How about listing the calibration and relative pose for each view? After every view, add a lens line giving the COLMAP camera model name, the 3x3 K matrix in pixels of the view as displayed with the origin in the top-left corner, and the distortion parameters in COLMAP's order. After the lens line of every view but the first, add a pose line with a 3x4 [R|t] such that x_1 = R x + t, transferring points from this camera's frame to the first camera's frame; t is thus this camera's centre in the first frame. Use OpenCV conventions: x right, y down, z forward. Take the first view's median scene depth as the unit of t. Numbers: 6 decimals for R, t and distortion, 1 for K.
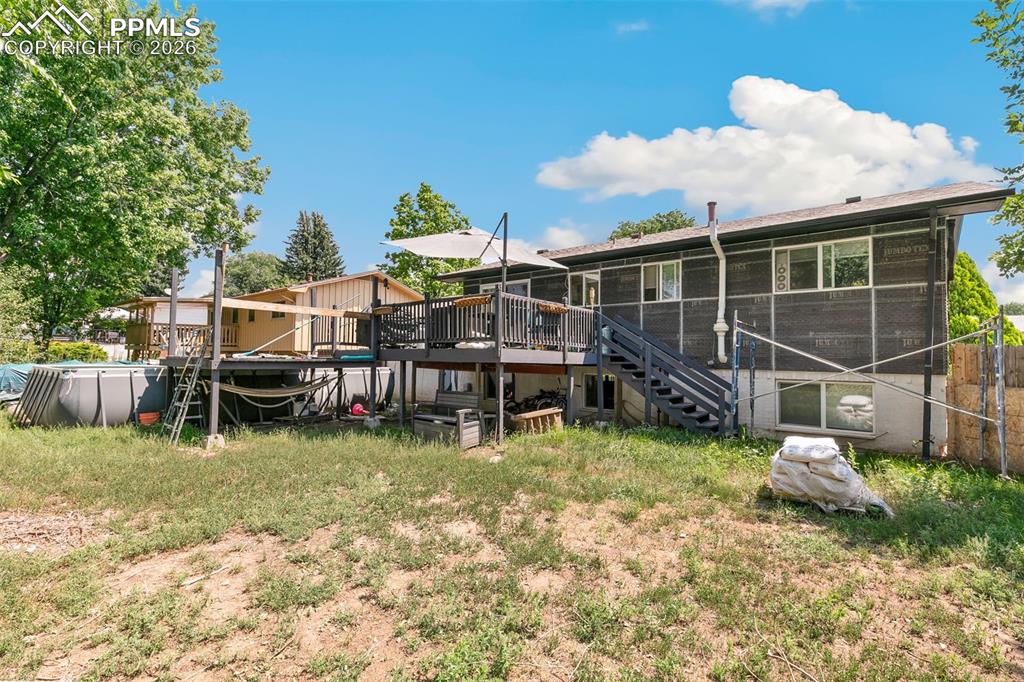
lens RADIAL K [[455.3, 0, 509.1], [0, 455.3, 343.0], [0, 0, 1]] dist [0.005617, -0.000623]
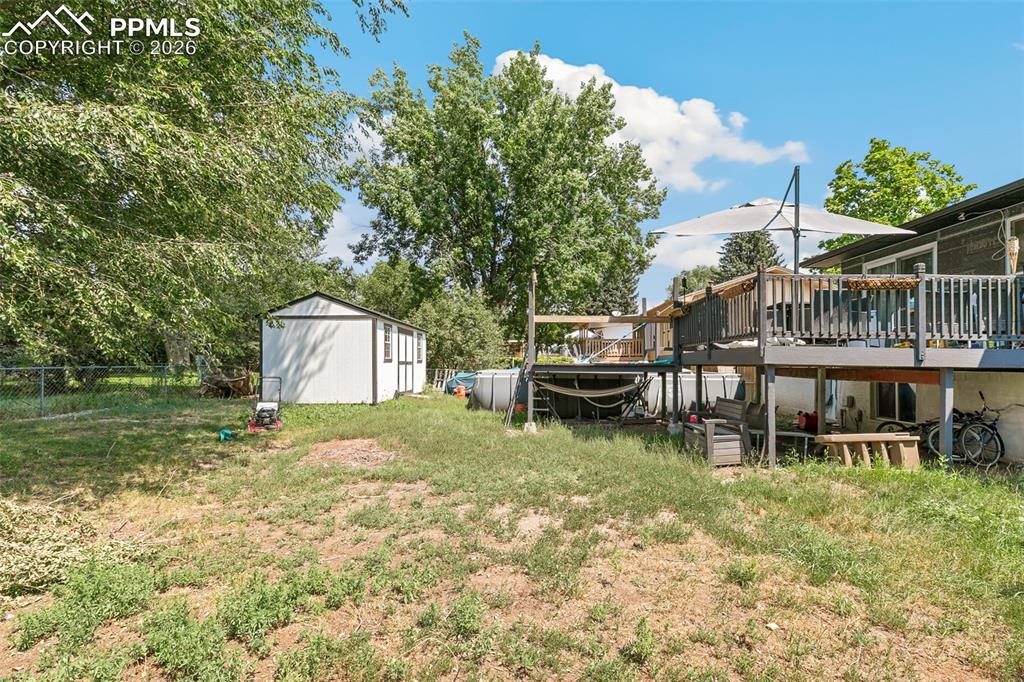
lens RADIAL K [[456.8, 0, 513.2], [0, 456.8, 368.2], [0, 0, 1]] dist [0.003731, -0.000548]
pose [[0.611185, -0.003376, -0.791481, 0.290965], [0.029287, 0.999403, 0.018353, 0.019401], [0.790946, -0.034397, 0.610919, 0.150900]]
